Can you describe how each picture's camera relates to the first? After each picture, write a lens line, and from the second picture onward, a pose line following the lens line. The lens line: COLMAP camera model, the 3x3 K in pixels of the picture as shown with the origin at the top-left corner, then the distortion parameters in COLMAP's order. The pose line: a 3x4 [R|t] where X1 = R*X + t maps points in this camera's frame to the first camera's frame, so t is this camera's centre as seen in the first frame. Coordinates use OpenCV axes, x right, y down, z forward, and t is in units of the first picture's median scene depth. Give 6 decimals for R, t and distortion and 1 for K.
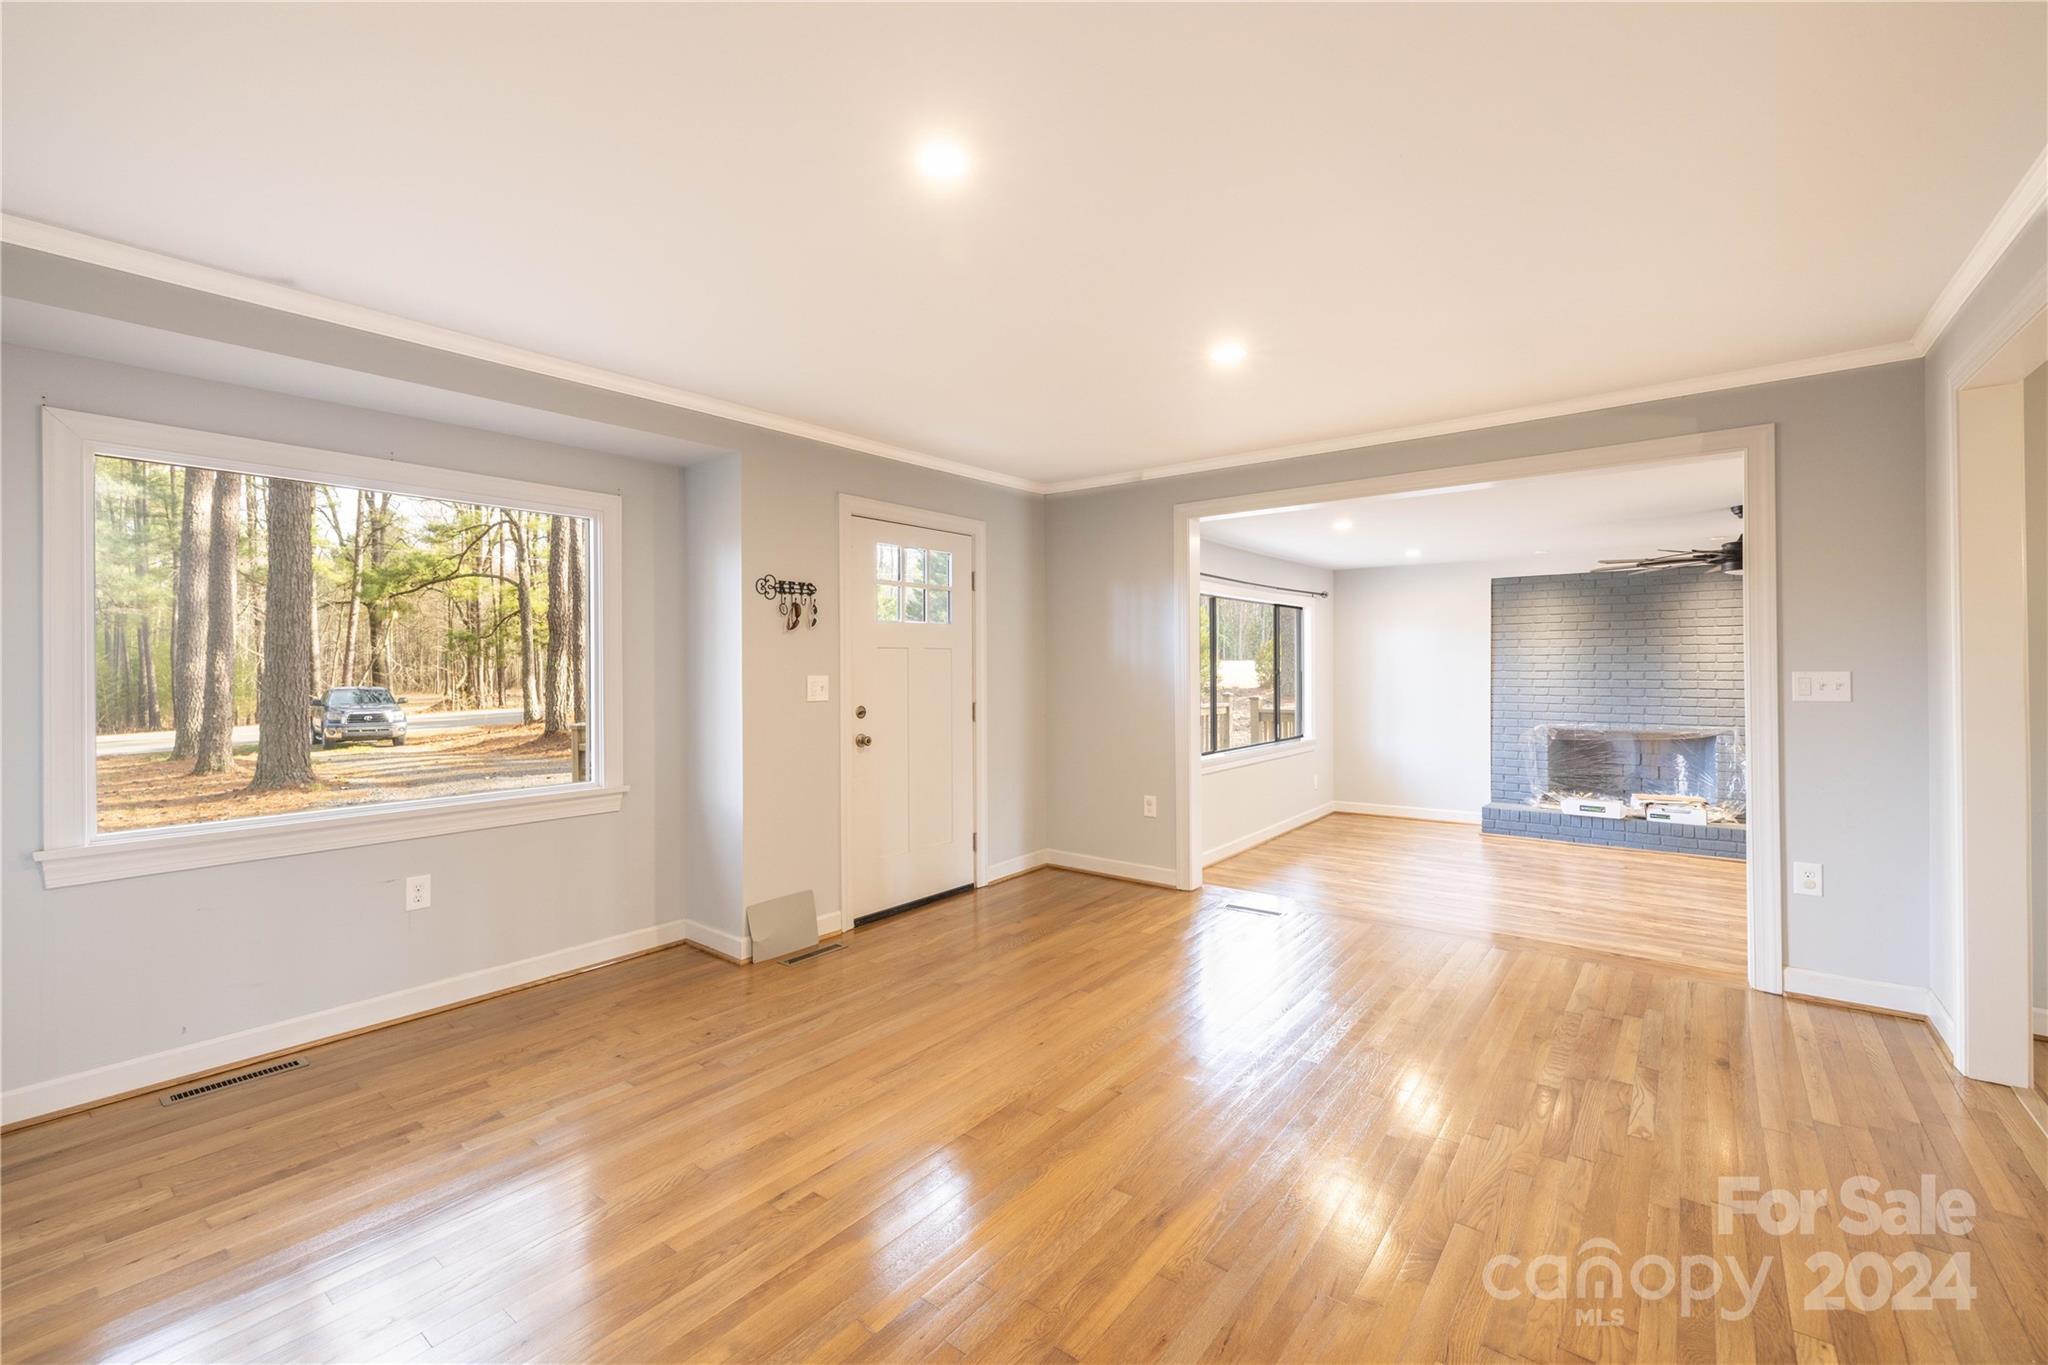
lens RADIAL K [[863.9, 0, 1020.0], [0, 863.9, 670.4], [0, 0, 1]] dist [0.000959, -0.000020]
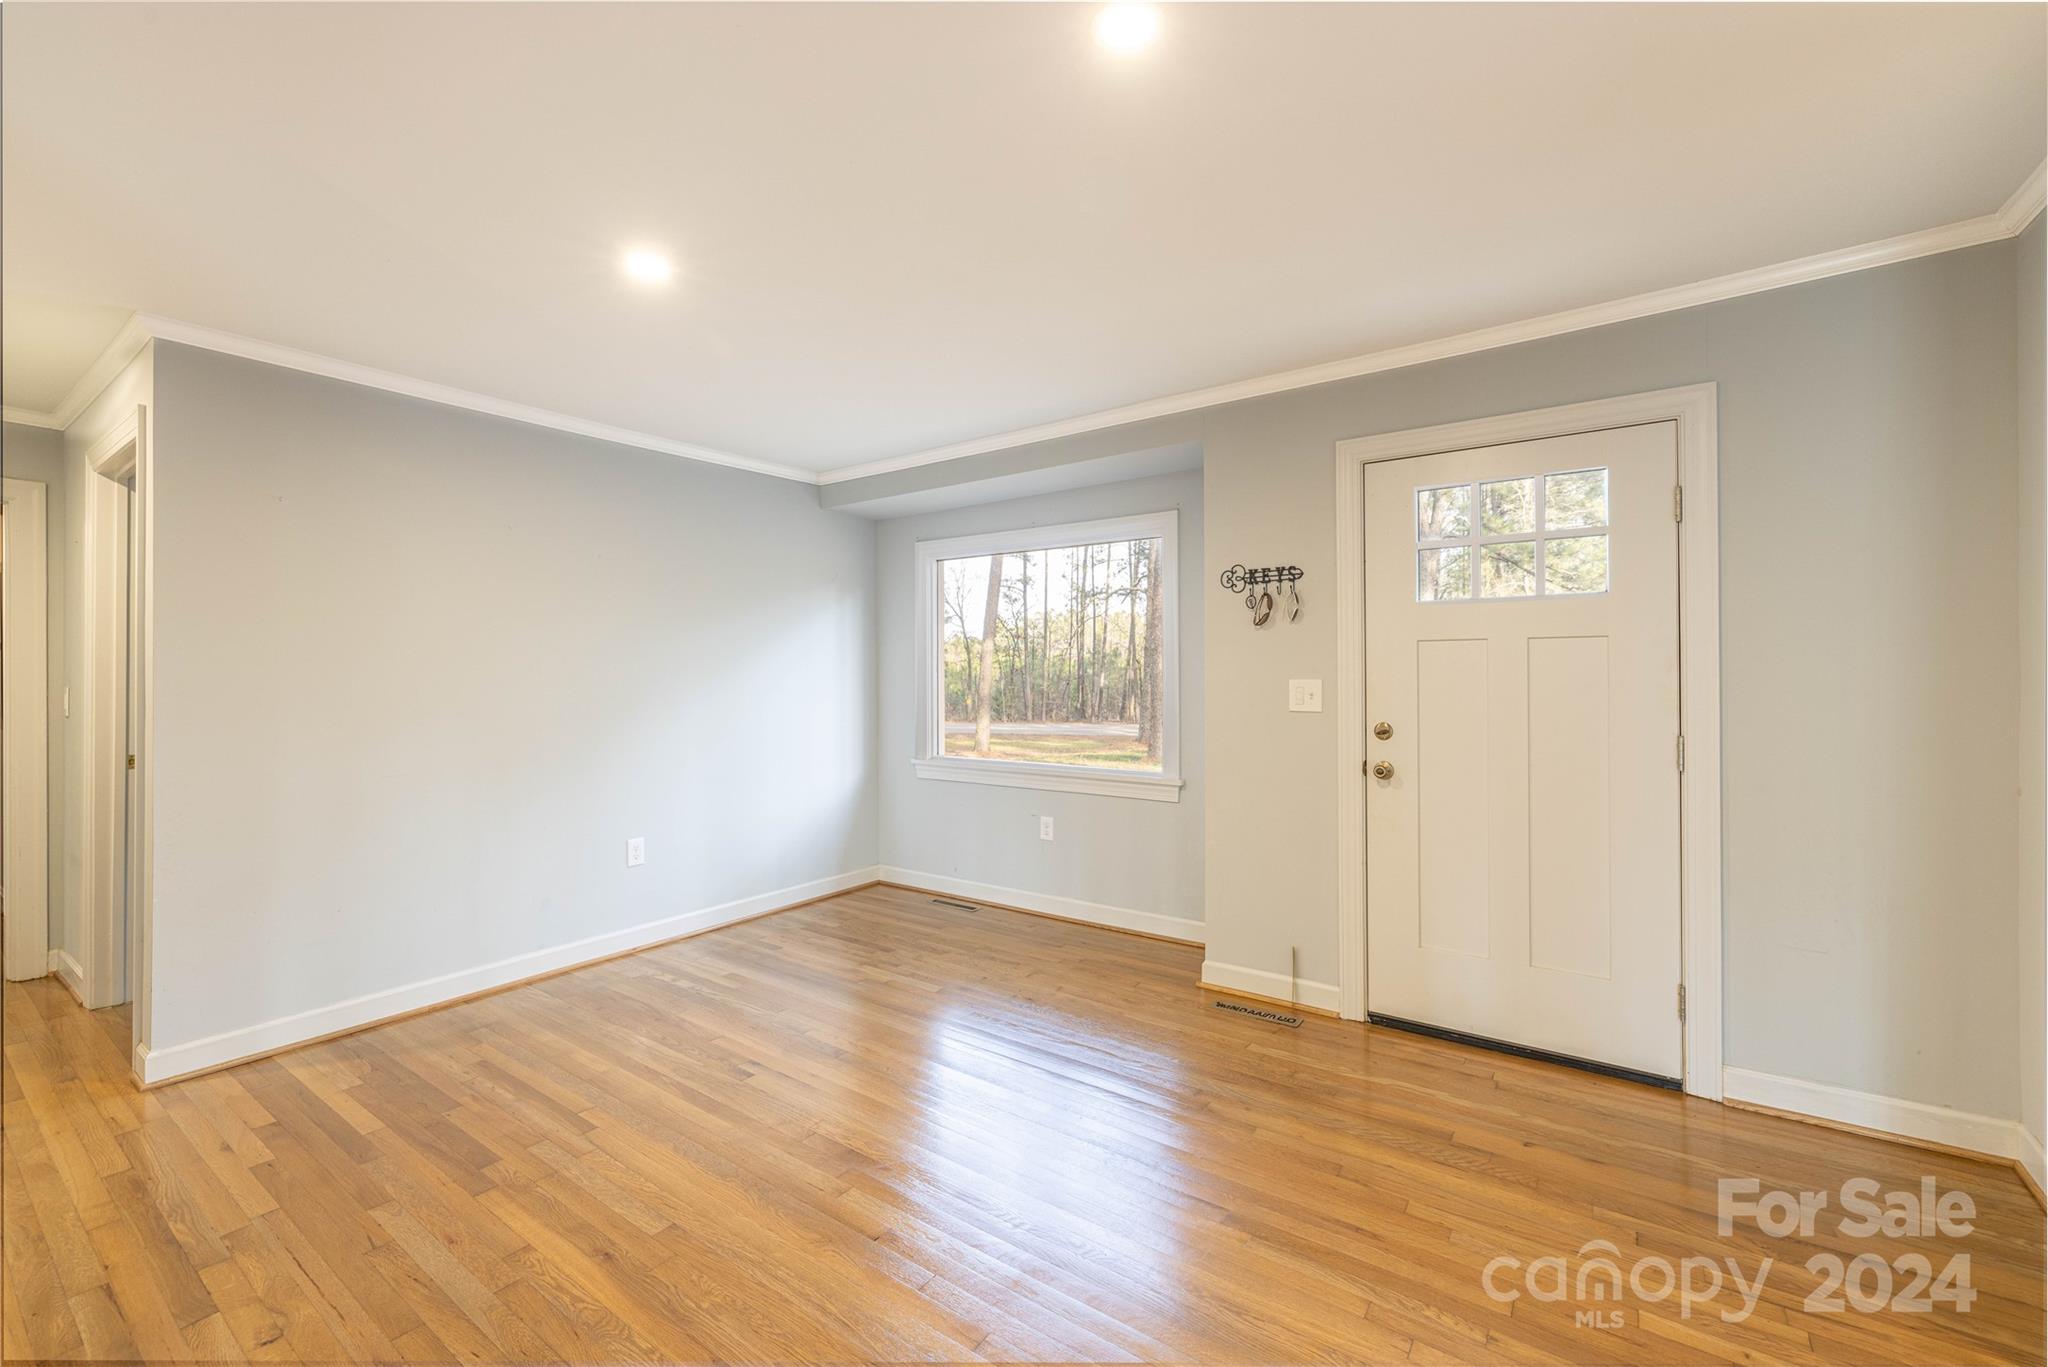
lens RADIAL K [[863.9, 0, 1020.0], [0, 863.9, 671.4], [0, 0, 1]] dist [0.000959, -0.000020]
pose [[0.031906, 0.001893, -0.999489, 0.593664], [-0.004371, 0.999989, 0.001754, -0.001947], [0.999481, 0.004313, 0.031914, 0.754440]]
